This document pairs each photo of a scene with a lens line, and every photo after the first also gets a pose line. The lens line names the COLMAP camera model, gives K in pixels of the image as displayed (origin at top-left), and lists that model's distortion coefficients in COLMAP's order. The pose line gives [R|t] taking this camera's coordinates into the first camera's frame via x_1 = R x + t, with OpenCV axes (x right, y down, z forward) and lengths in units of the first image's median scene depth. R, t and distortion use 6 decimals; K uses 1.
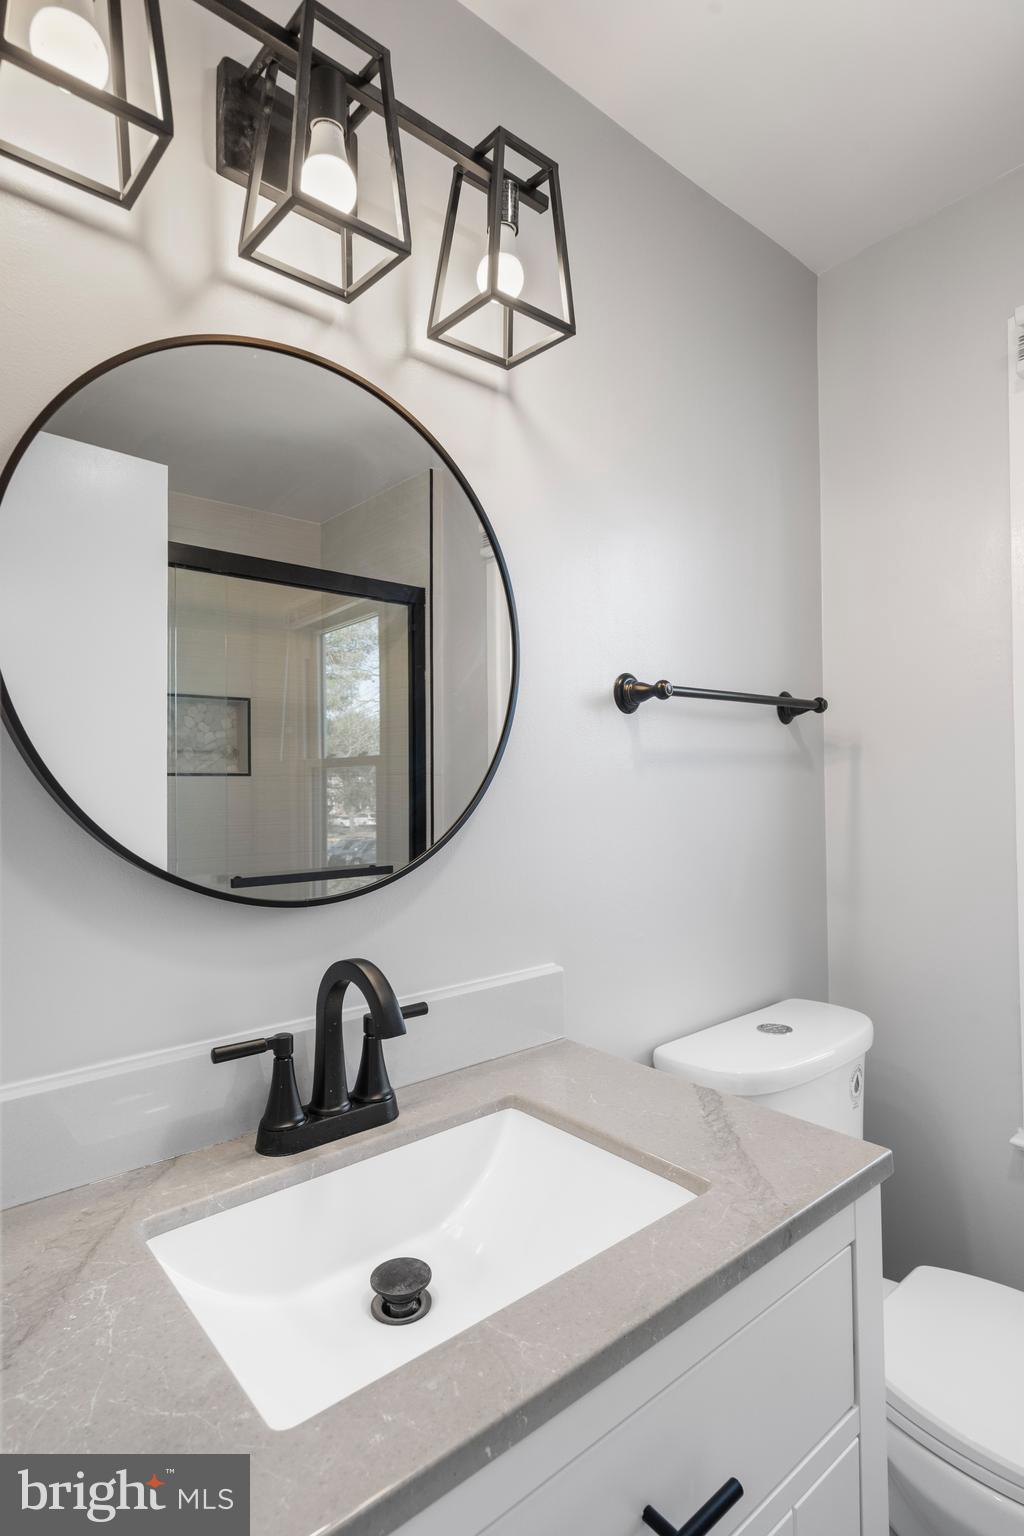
lens RADIAL K [[795.3, 0, 513.0], [0, 795.3, 766.1], [0, 0, 1]] dist [-0.000142, 0.006792]
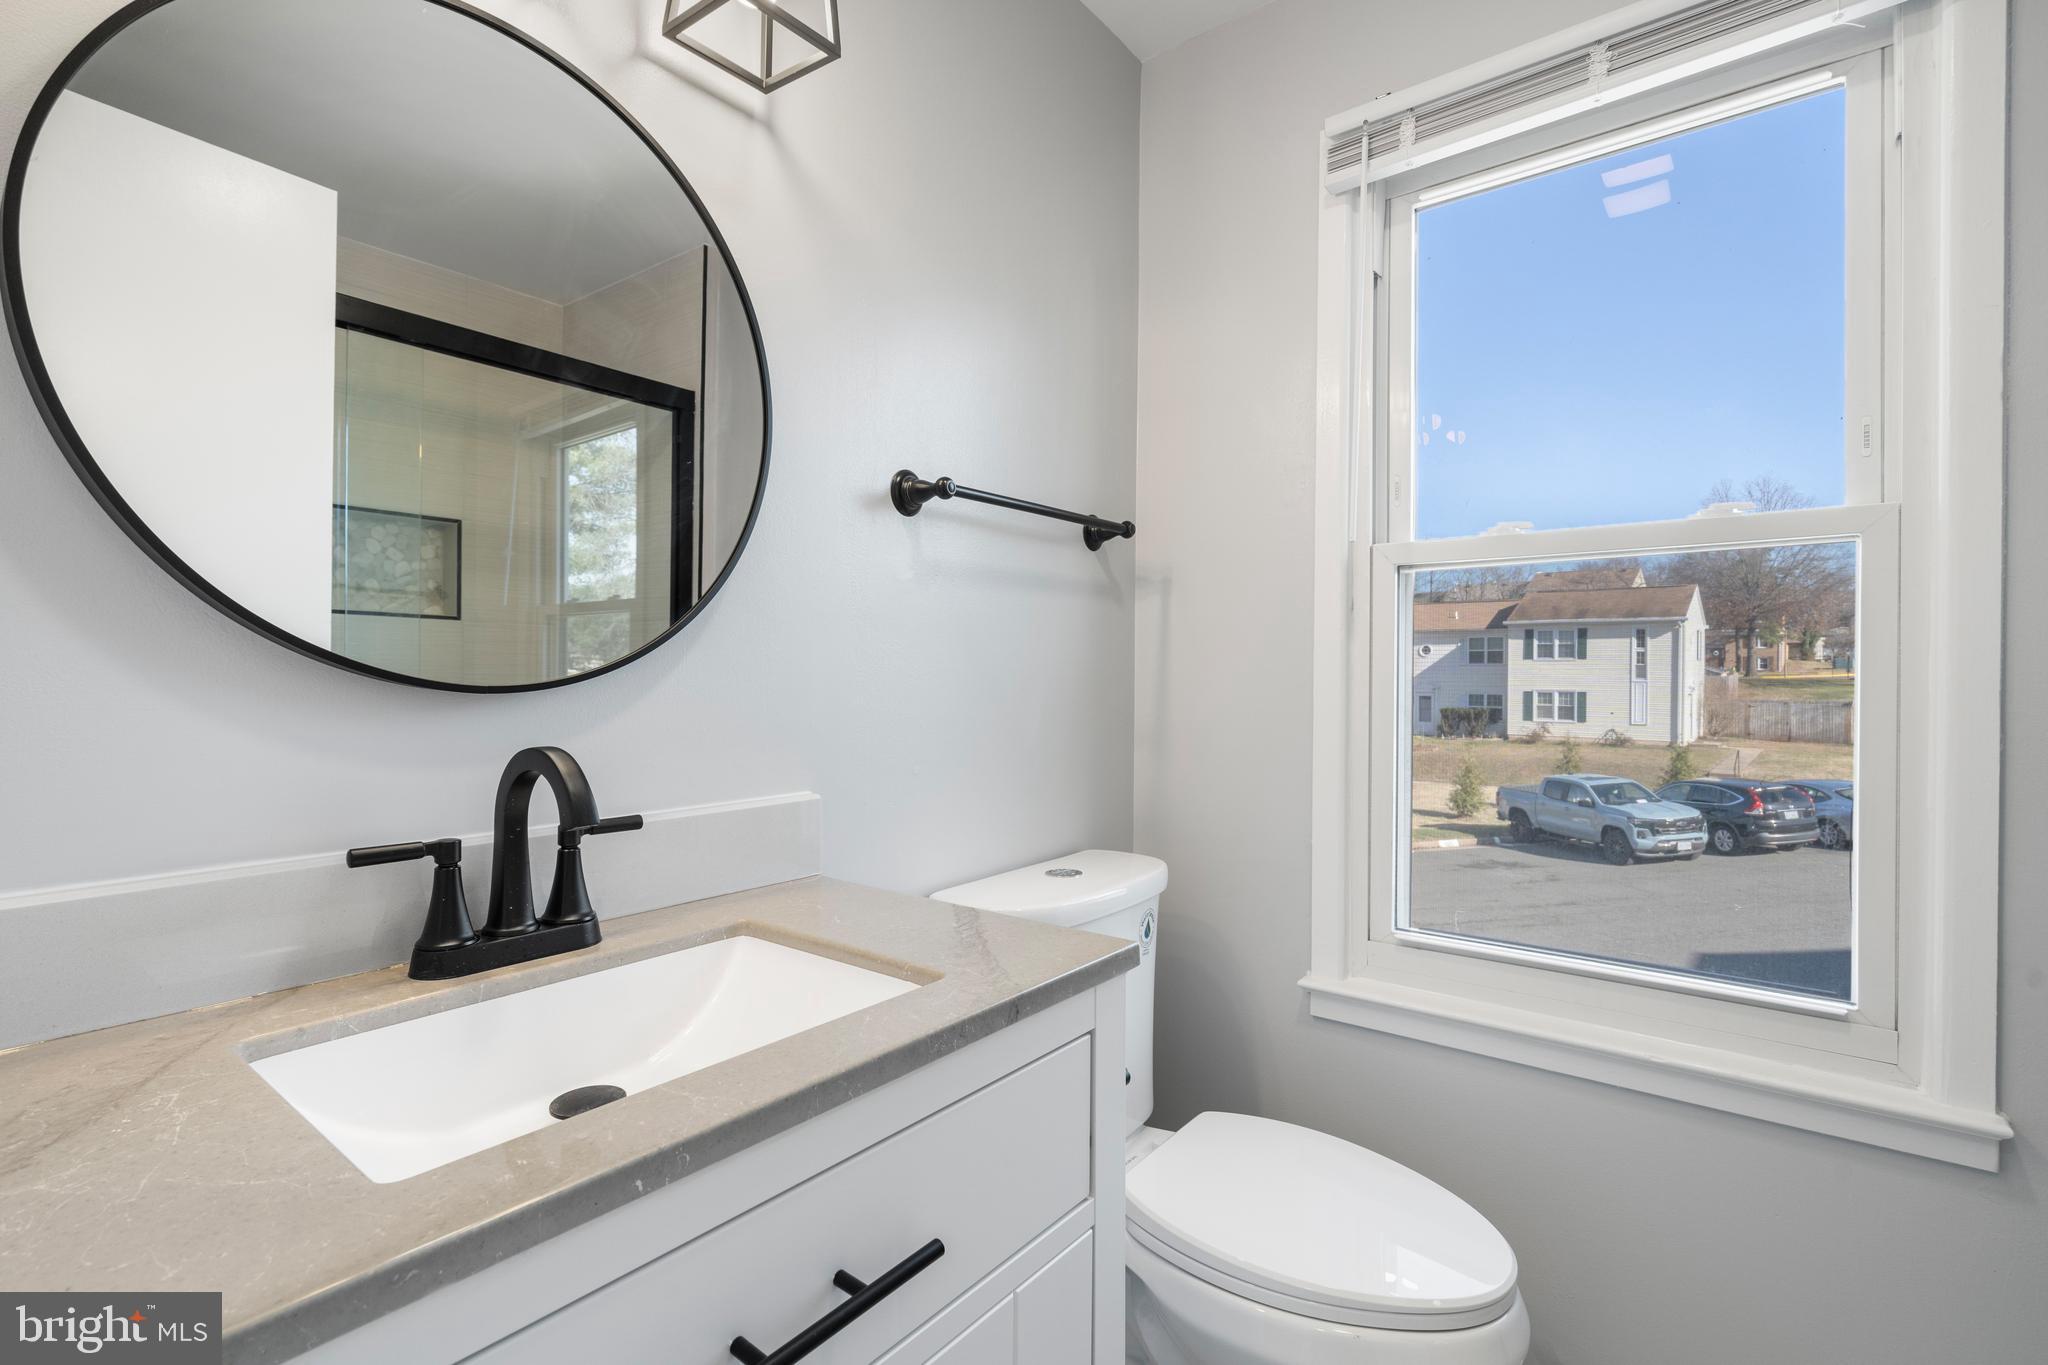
lens RADIAL K [[945.1, 0, 1029.6], [0, 945.1, 678.0], [0, 0, 1]] dist [-0.006687, 0.003700]
pose [[0.978529, 0.018897, 0.205243, 0.080457], [-0.023233, 0.999554, 0.018739, 0.110794], [-0.204797, -0.023105, 0.978532, -0.066254]]
